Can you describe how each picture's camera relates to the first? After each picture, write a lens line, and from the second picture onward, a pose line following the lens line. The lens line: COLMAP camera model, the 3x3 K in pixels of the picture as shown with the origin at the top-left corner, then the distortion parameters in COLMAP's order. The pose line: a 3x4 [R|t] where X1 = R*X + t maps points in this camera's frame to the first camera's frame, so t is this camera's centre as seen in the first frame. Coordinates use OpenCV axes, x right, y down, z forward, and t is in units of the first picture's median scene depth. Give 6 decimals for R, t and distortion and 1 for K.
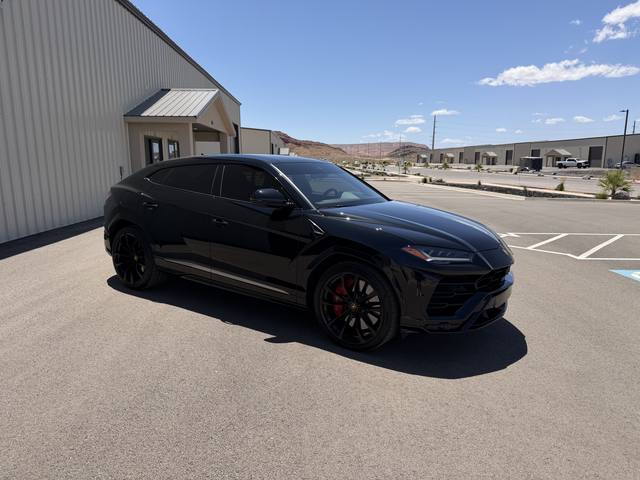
lens RADIAL K [[454.7, 0, 322.2], [0, 454.7, 253.1], [0, 0, 1]] dist [0.009727, -0.001123]
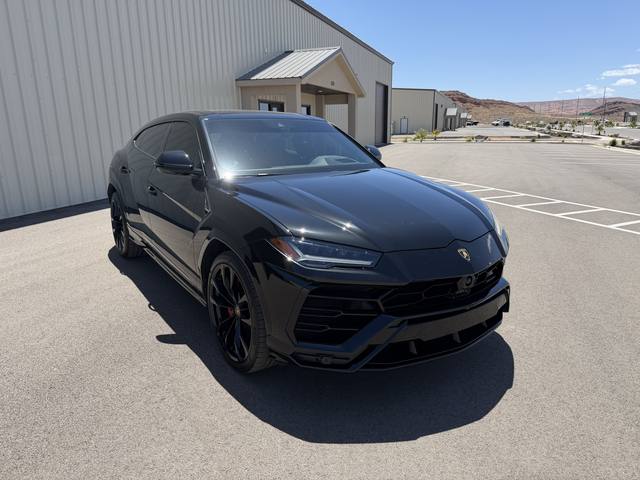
lens RADIAL K [[459.6, 0, 312.3], [0, 459.6, 240.7], [0, 0, 1]] dist [0.058528, -0.099774]
pose [[0.926355, 0.071192, -0.369862, 0.102498], [-0.053831, 0.996918, 0.057066, -0.010600], [0.372785, -0.032953, 0.927333, 0.076335]]
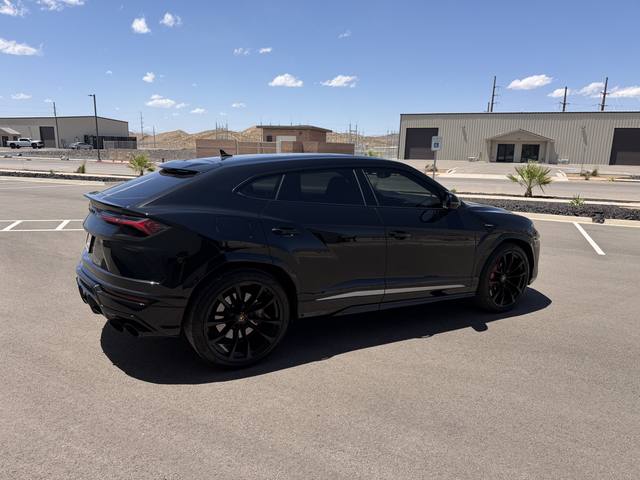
lens RADIAL K [[459.6, 0, 312.3], [0, 459.6, 240.7], [0, 0, 1]] dist [0.058528, -0.099774]
pose [[0.447649, -0.175875, 0.876743, -0.292623], [0.161638, 0.980231, 0.114105, -0.050463], [-0.879479, 0.090636, 0.467227, 0.189733]]
